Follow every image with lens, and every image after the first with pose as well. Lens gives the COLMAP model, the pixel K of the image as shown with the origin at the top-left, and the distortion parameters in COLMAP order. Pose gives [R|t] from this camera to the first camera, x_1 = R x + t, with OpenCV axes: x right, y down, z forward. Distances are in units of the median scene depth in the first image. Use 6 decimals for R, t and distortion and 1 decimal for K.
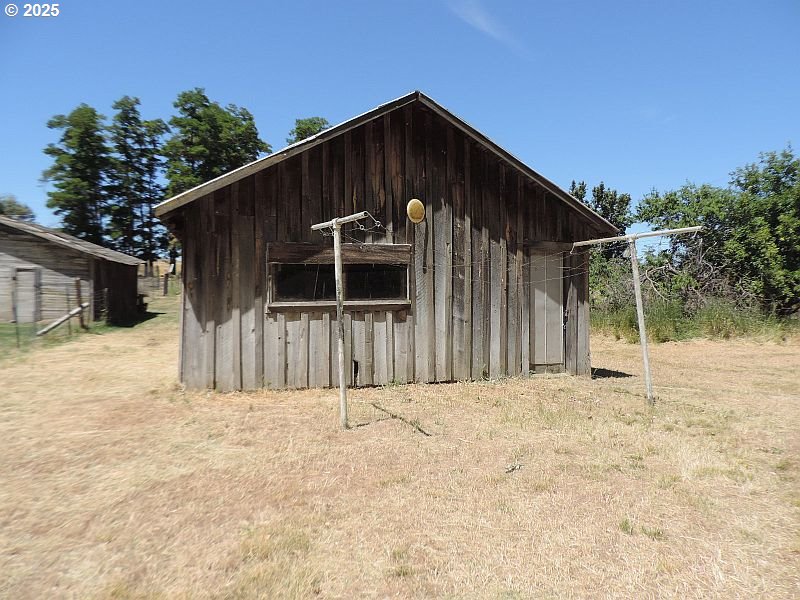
lens RADIAL K [[584.8, 0, 402.2], [0, 584.8, 300.8], [0, 0, 1]] dist [0.006672, -0.007071]
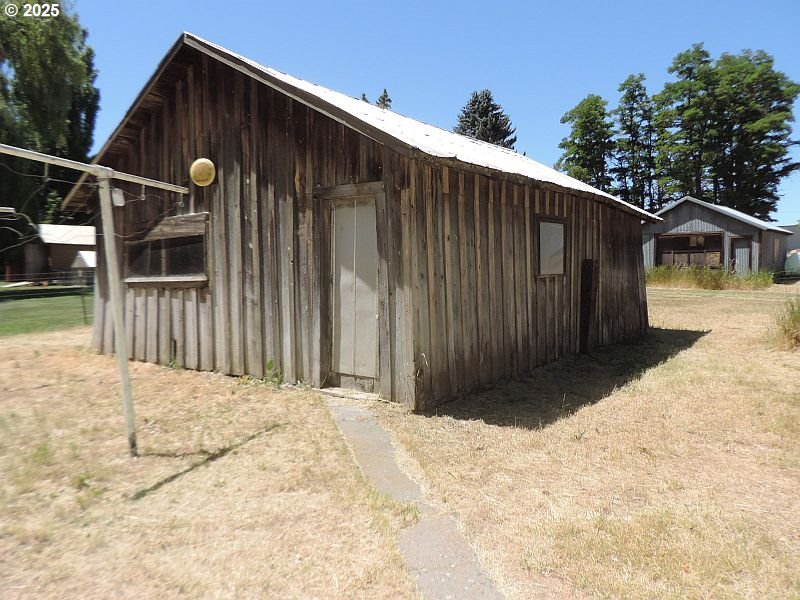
lens RADIAL K [[584.8, 0, 404.5], [0, 584.8, 298.5], [0, 0, 1]] dist [0.006672, -0.007071]
pose [[0.578673, 0.036693, -0.814733, 0.814038], [-0.012476, 0.999269, 0.036143, -0.003636], [0.815464, -0.010750, 0.578708, 0.660767]]
